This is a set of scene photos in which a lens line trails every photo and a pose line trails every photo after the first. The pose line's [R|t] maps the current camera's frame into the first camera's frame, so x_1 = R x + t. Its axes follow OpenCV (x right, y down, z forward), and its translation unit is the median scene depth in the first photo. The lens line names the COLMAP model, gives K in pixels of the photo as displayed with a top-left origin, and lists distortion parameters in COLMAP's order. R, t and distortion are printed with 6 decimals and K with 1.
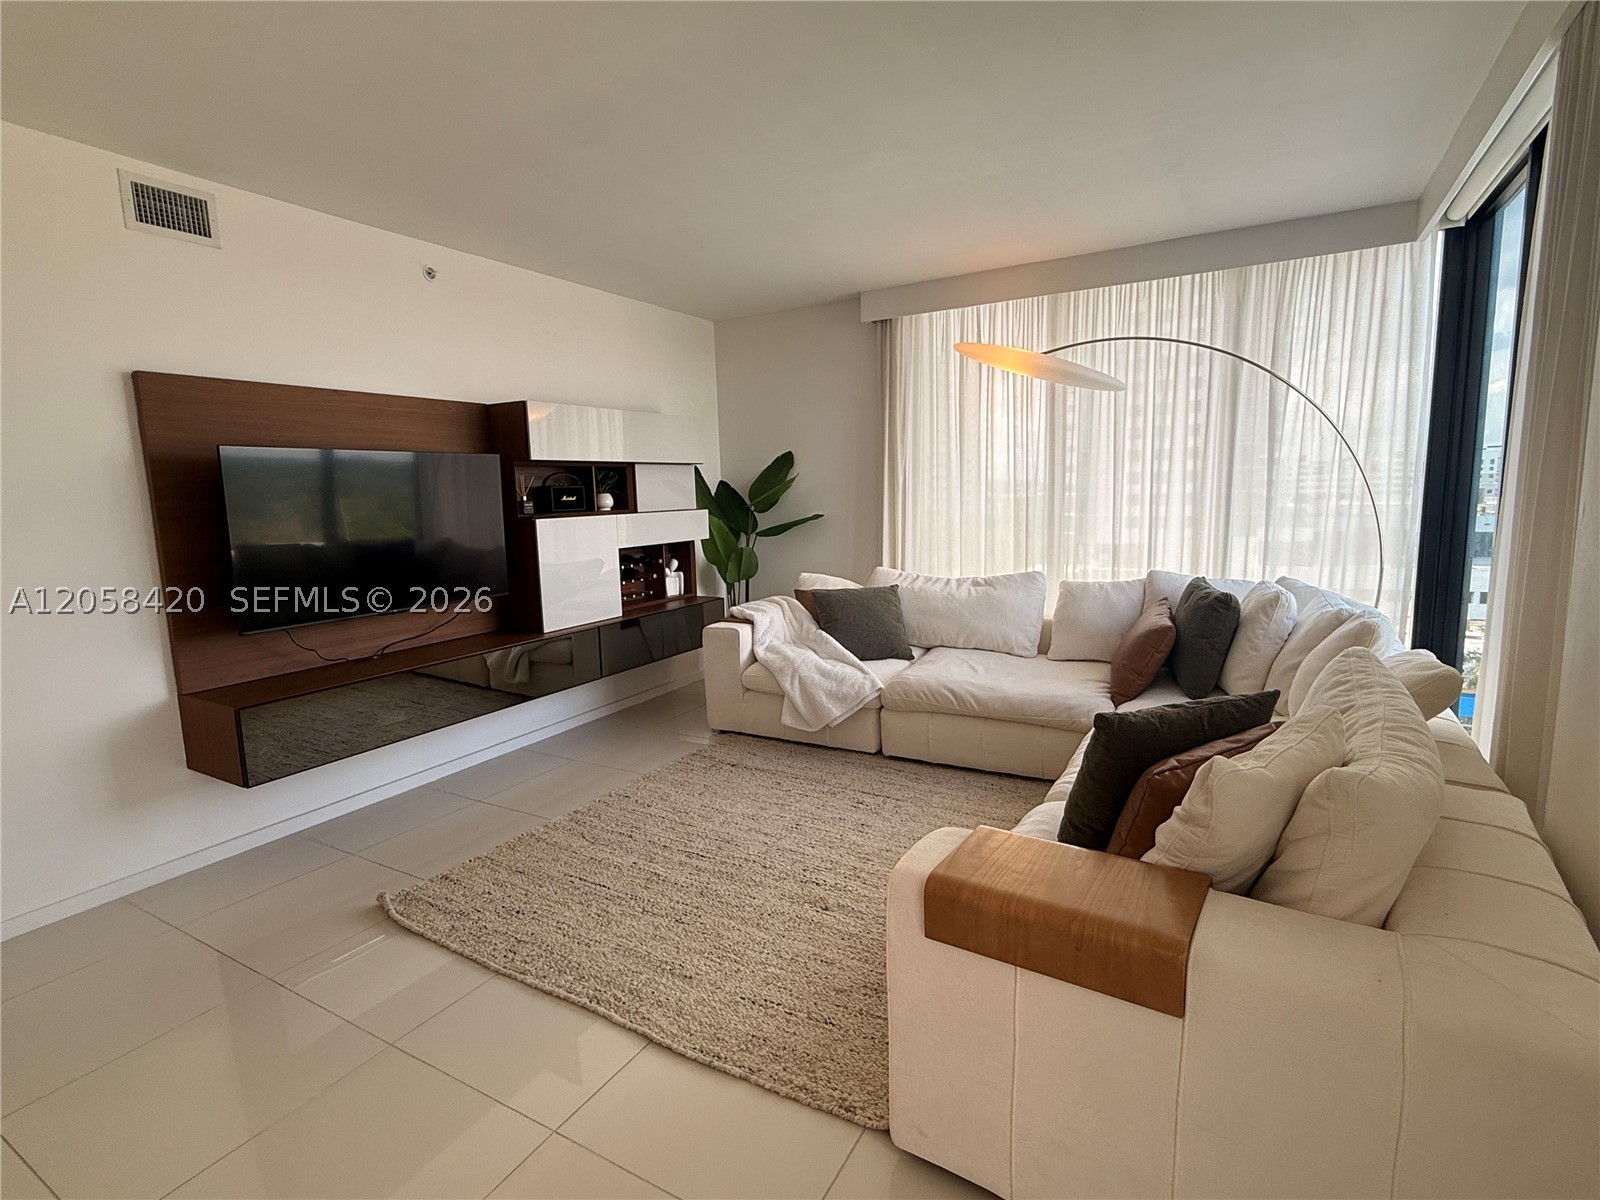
lens RADIAL K [[781.4, 0, 802.8], [0, 781.4, 600.5], [0, 0, 1]] dist [0.001518, -0.001052]
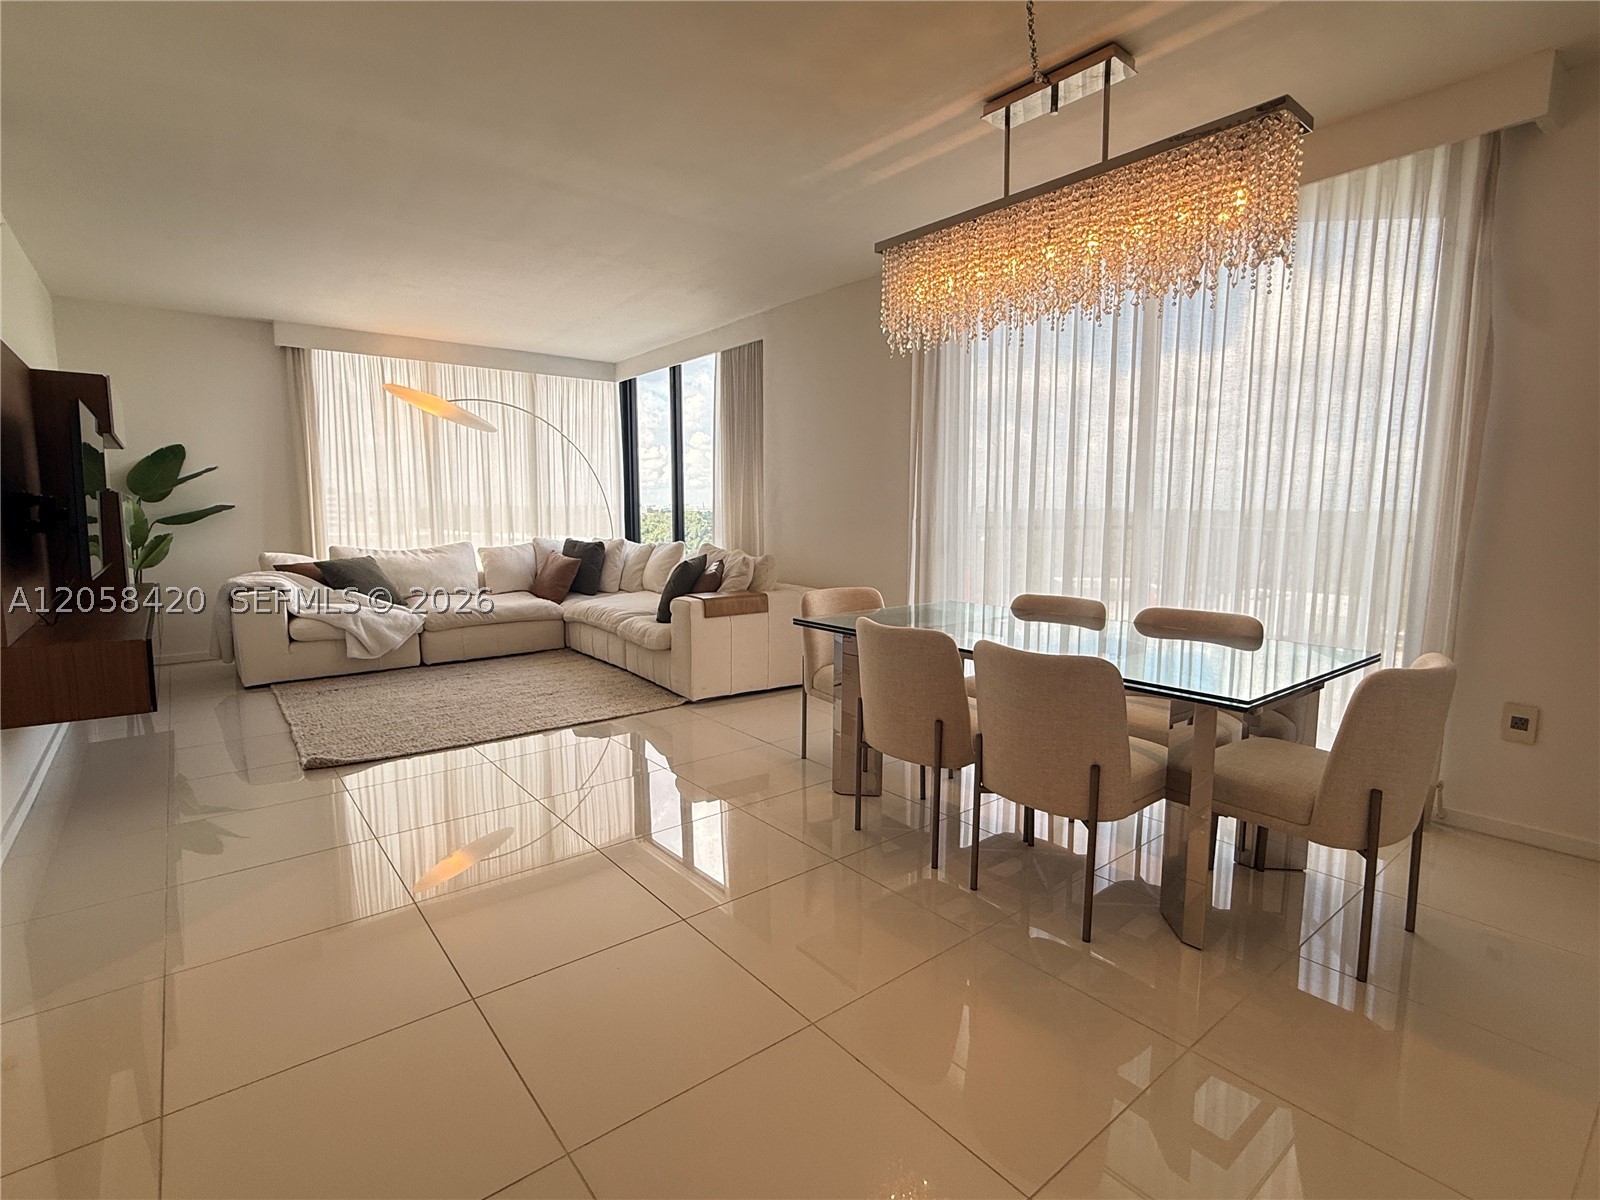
lens RADIAL K [[781.4, 0, 806.1], [0, 781.4, 607.3], [0, 0, 1]] dist [0.001518, -0.001052]
pose [[0.356322, -0.084094, 0.930571, -0.926517], [0.128550, 0.990883, 0.040322, 0.116896], [-0.925478, 0.105258, 0.363884, -0.172885]]
